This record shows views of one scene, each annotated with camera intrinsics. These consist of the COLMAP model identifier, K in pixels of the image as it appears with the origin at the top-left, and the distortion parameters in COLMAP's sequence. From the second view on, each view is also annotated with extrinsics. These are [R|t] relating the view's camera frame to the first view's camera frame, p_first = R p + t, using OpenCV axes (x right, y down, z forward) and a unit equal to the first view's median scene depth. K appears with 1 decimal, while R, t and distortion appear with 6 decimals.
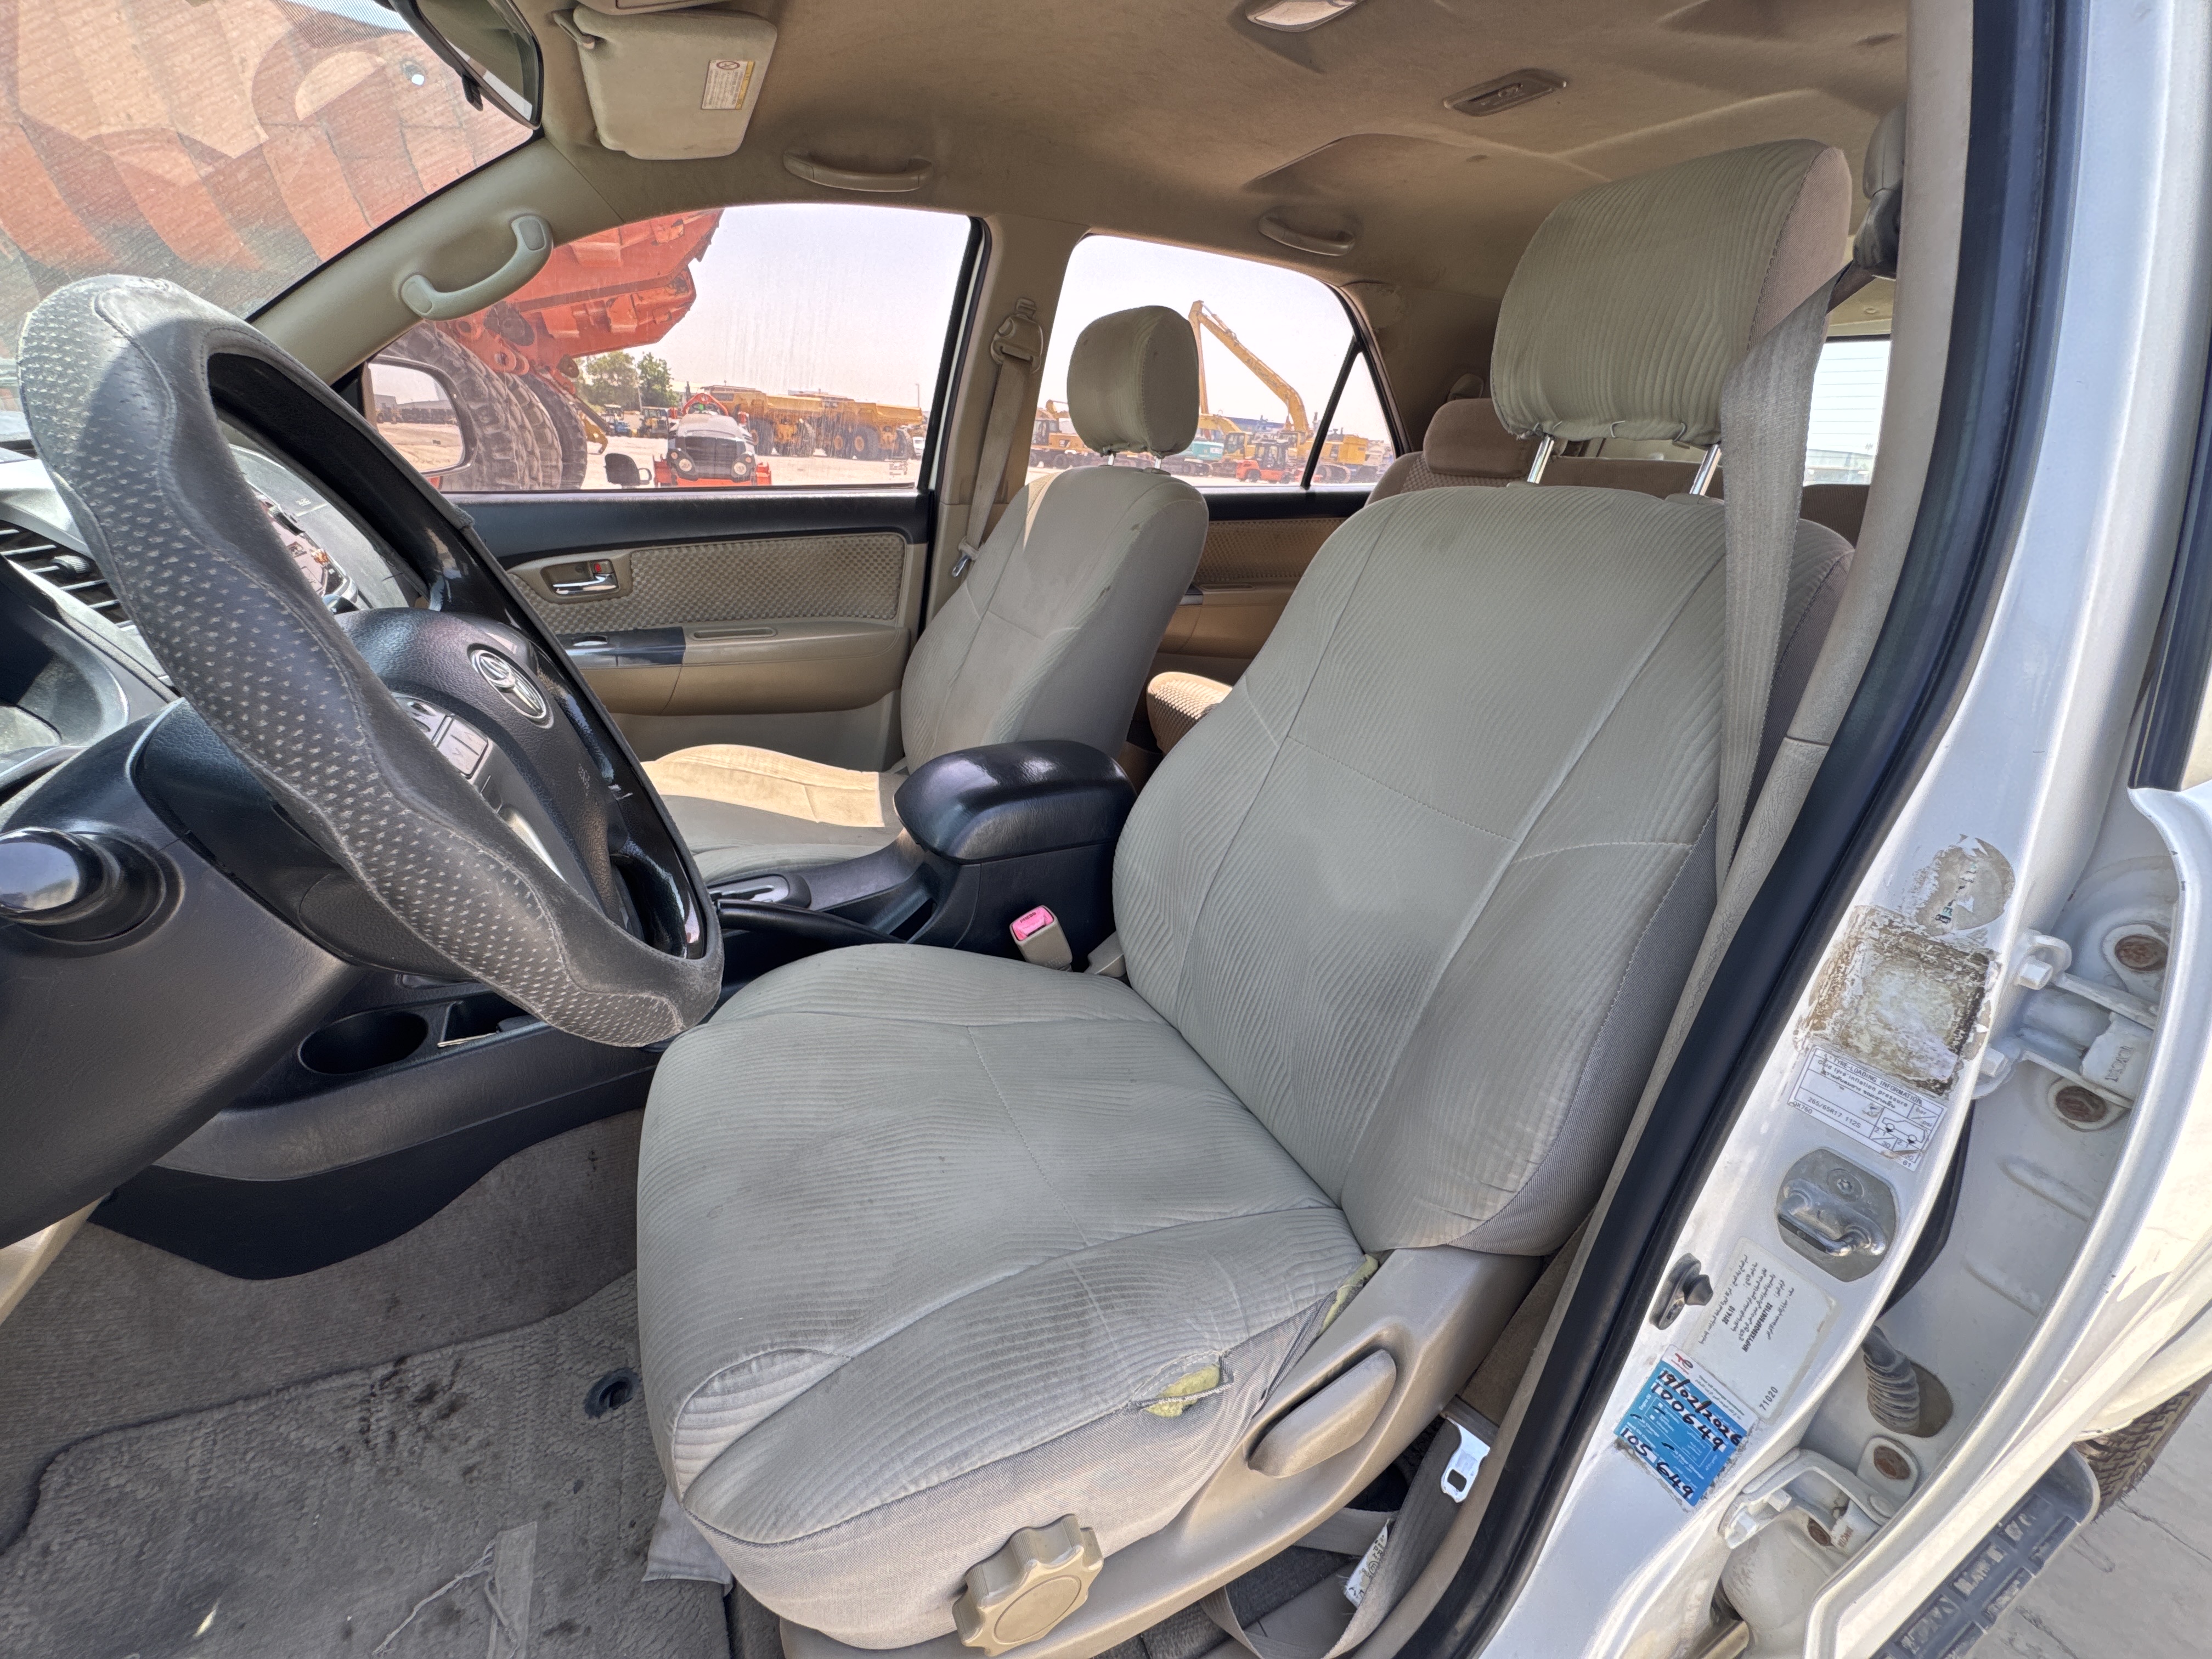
lens RADIAL K [[869.3, 0, 1104.6], [0, 869.3, 832.1], [0, 0, 1]] dist [-0.010871, 0.000733]
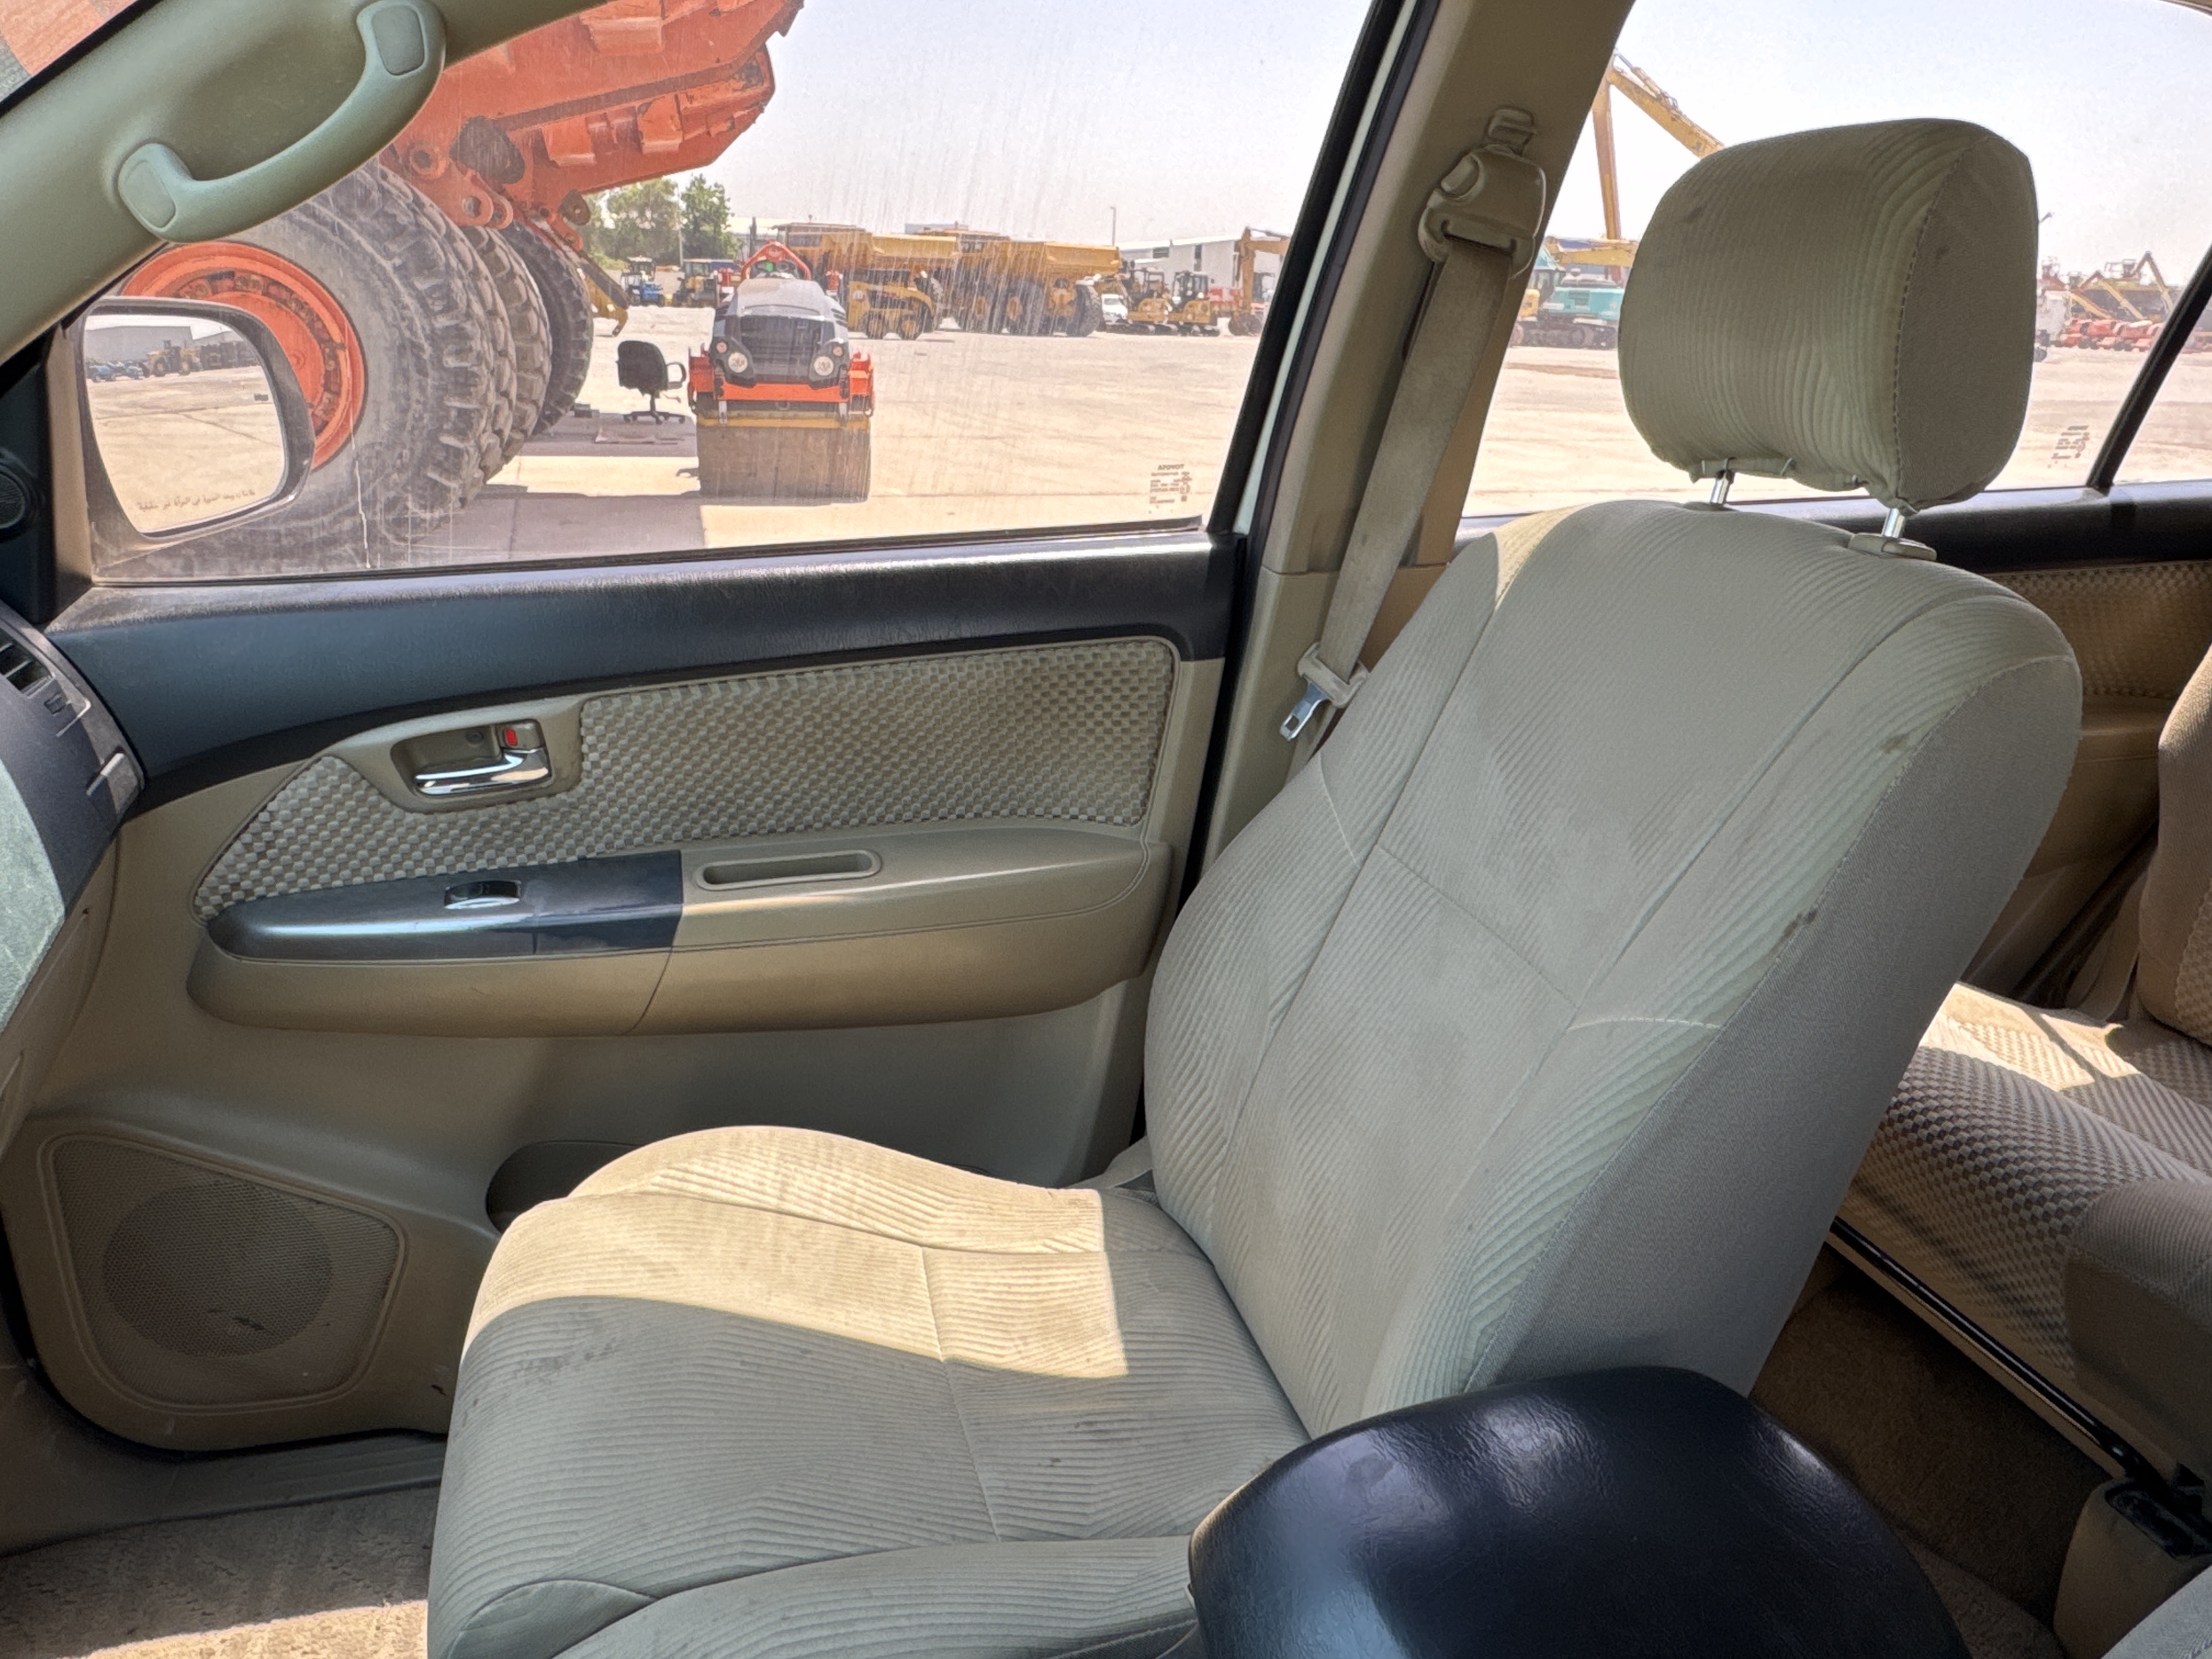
lens RADIAL K [[1534.3, 0, 1096.3], [0, 1534.3, 844.5], [0, 0, 1]] dist [-0.011566, 0.001495]
pose [[0.979420, 0.041448, -0.197531, -0.243008], [-0.057074, 0.995618, -0.074079, -0.387919], [0.193595, 0.083828, 0.977494, 0.537361]]
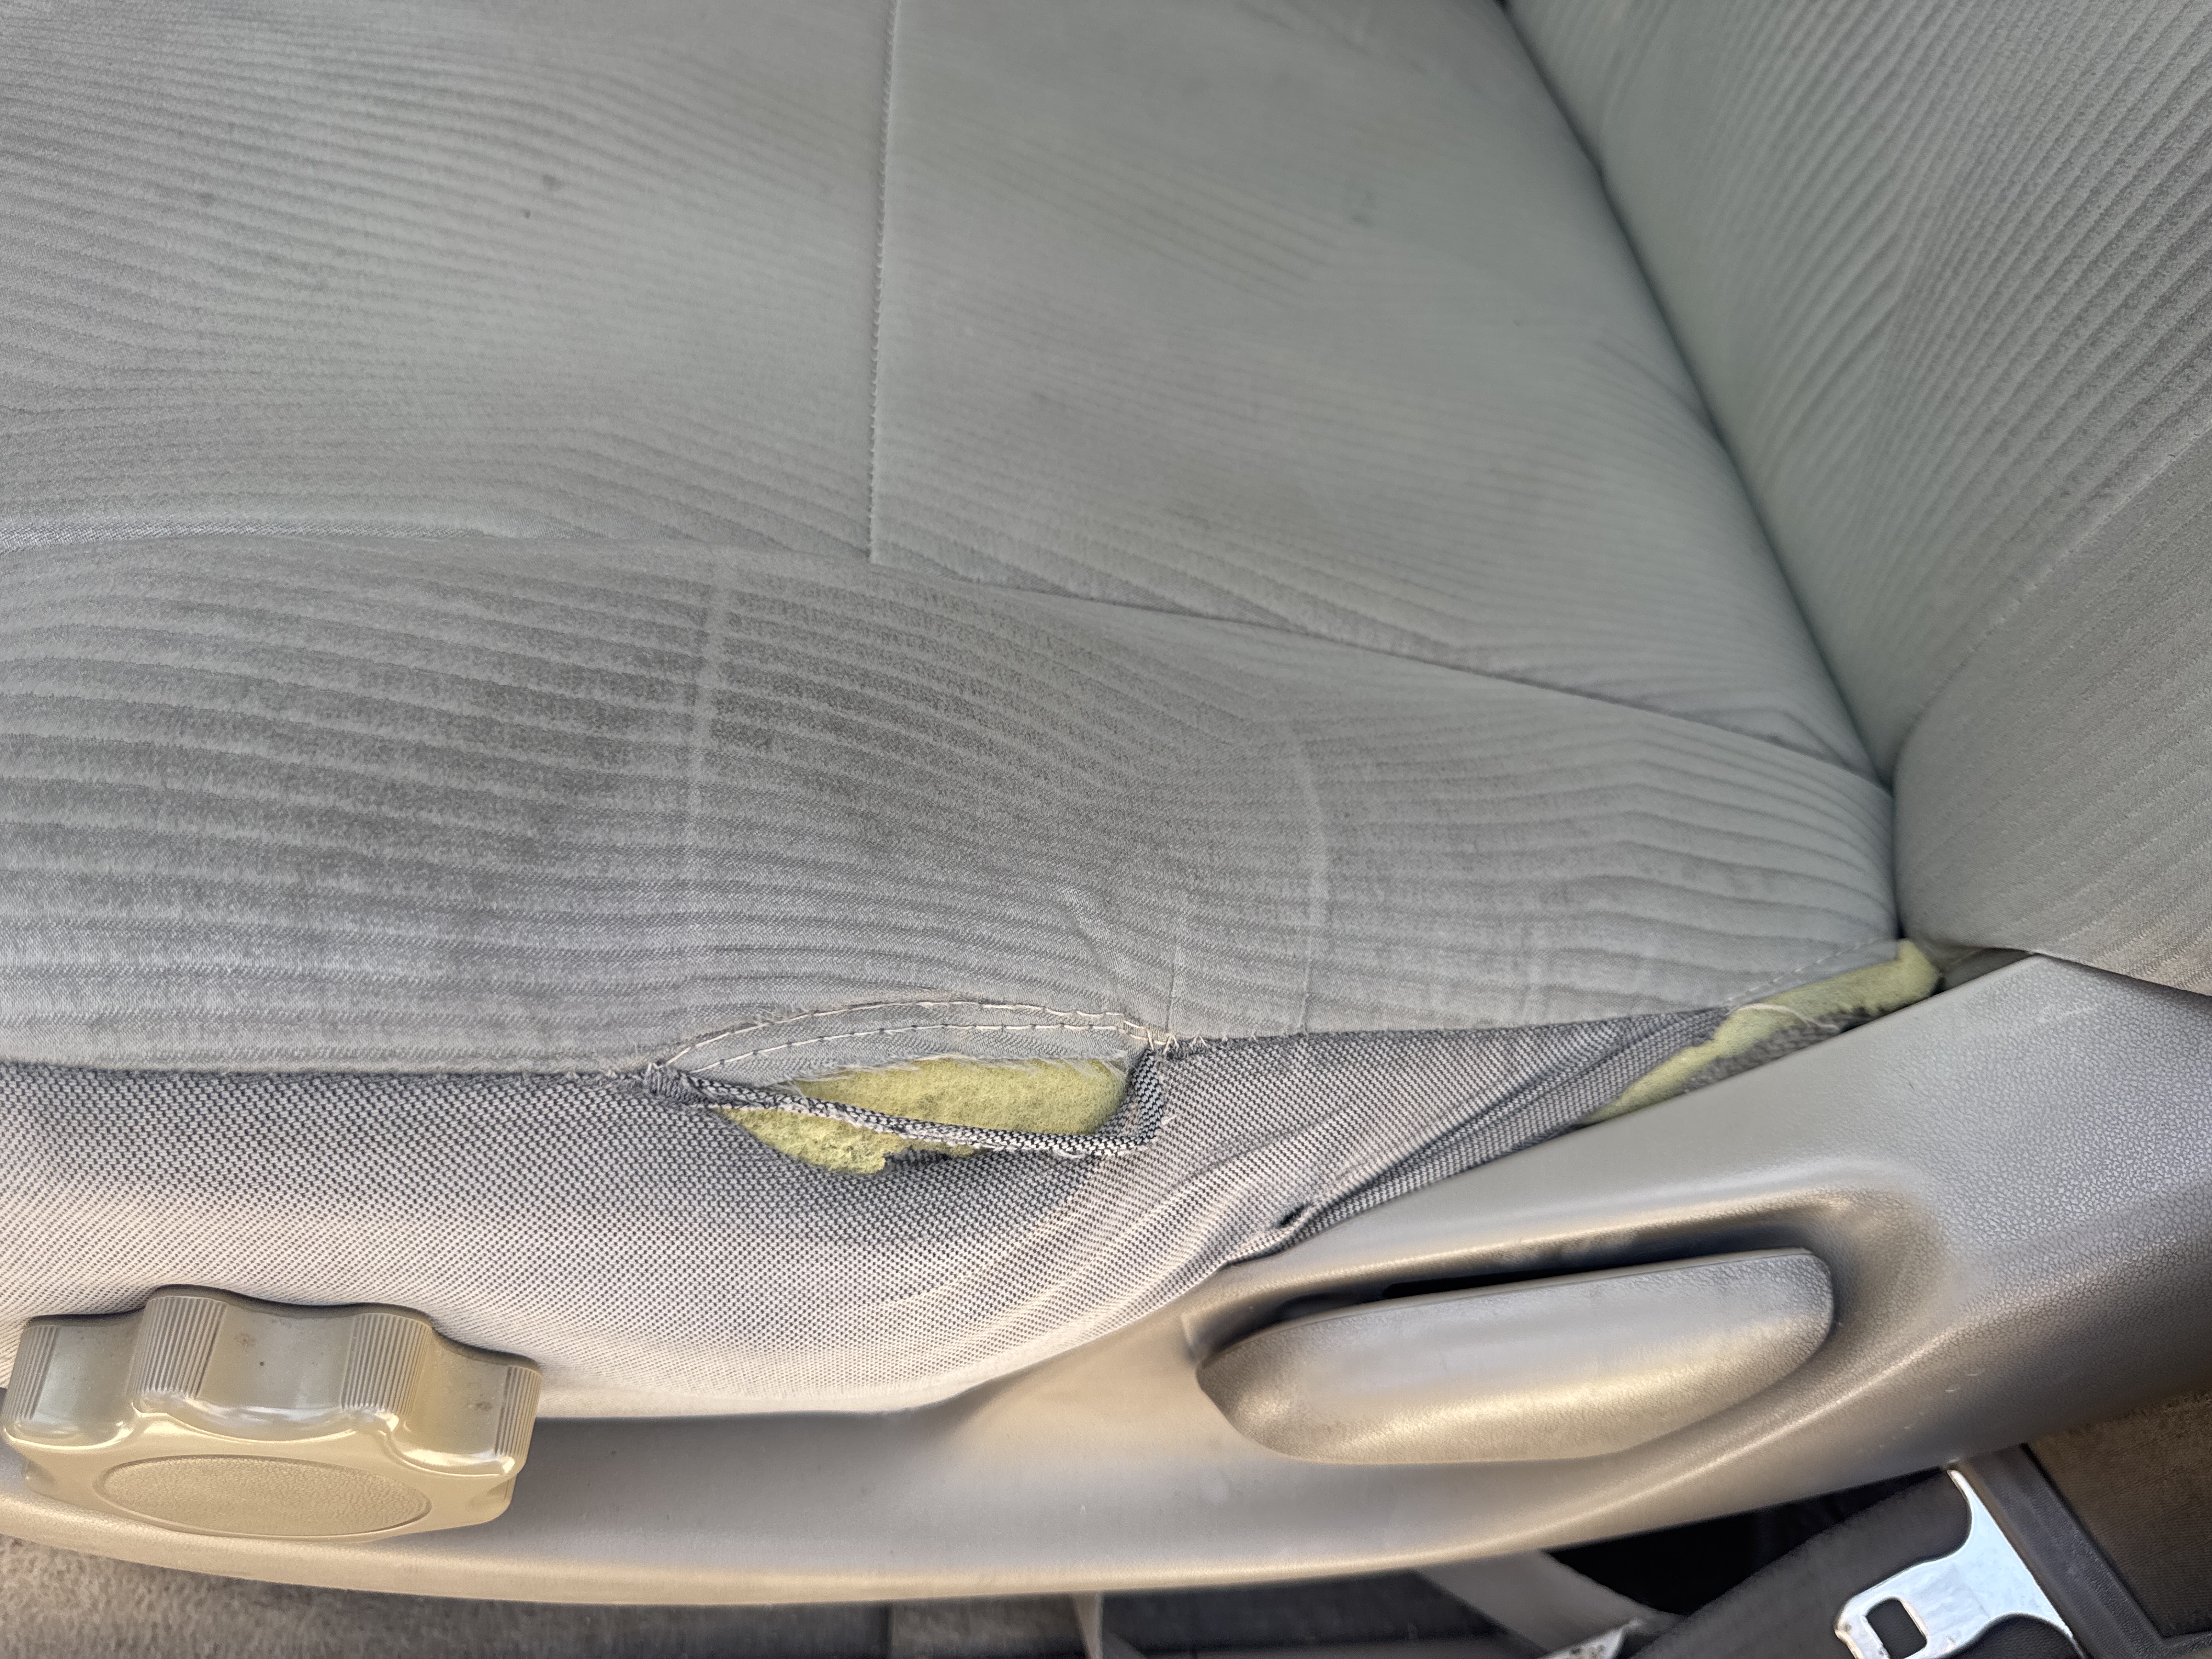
lens RADIAL K [[1534.3, 0, 1110.6], [0, 1534.3, 833.8], [0, 0, 1]] dist [-0.011566, 0.001495]
pose [[0.917746, 0.321665, -0.232969, 0.159621], [-0.177957, 0.857434, 0.482844, 0.249680], [0.355069, -0.401670, 0.844149, 0.479942]]
